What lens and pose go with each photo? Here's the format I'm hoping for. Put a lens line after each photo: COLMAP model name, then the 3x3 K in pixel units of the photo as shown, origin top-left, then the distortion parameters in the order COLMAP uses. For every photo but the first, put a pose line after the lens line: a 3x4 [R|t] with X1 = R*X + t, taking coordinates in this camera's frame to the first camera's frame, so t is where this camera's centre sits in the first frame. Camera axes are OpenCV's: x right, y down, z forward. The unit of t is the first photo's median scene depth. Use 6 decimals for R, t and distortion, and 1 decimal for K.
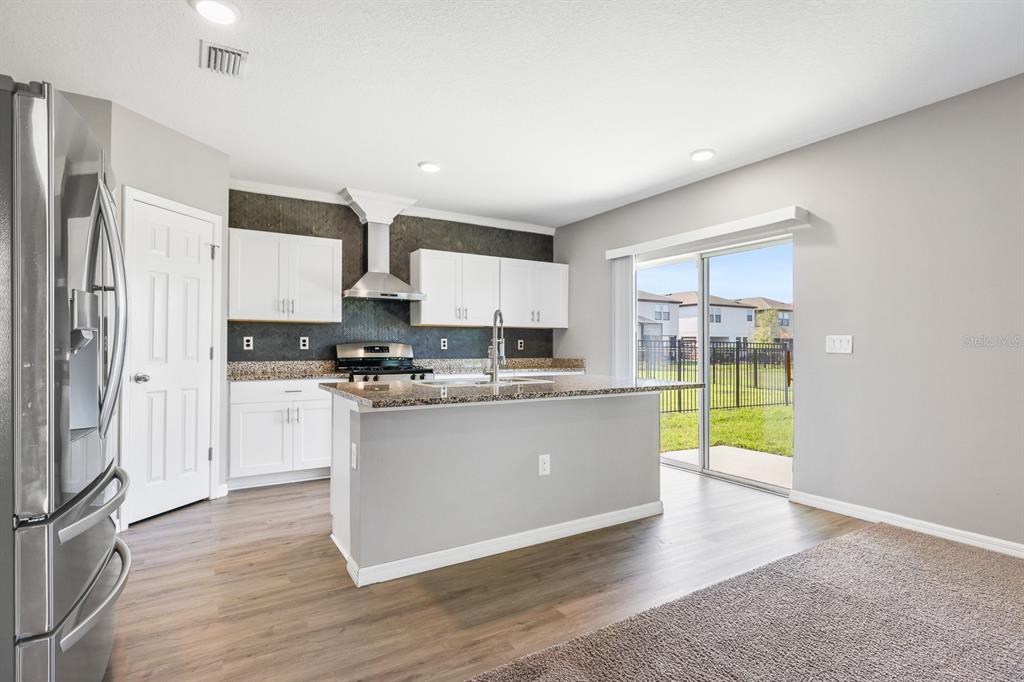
lens RADIAL K [[506.2, 0, 505.9], [0, 506.2, 342.3], [0, 0, 1]] dist [-0.001930, 0.000410]
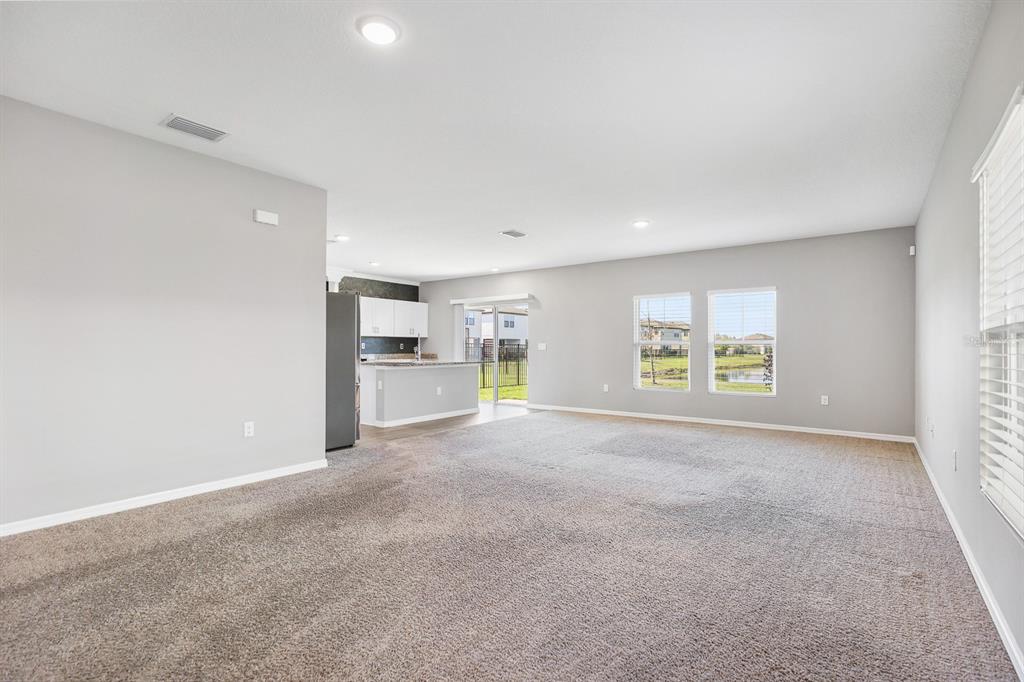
lens RADIAL K [[485.3, 0, 511.9], [0, 485.3, 345.1], [0, 0, 1]] dist [-0.004892, -0.000361]
pose [[0.923739, 0.003739, 0.383005, -0.272237], [-0.005369, 0.999981, 0.003186, -0.007786], [-0.382986, -0.004999, 0.923741, -0.758323]]
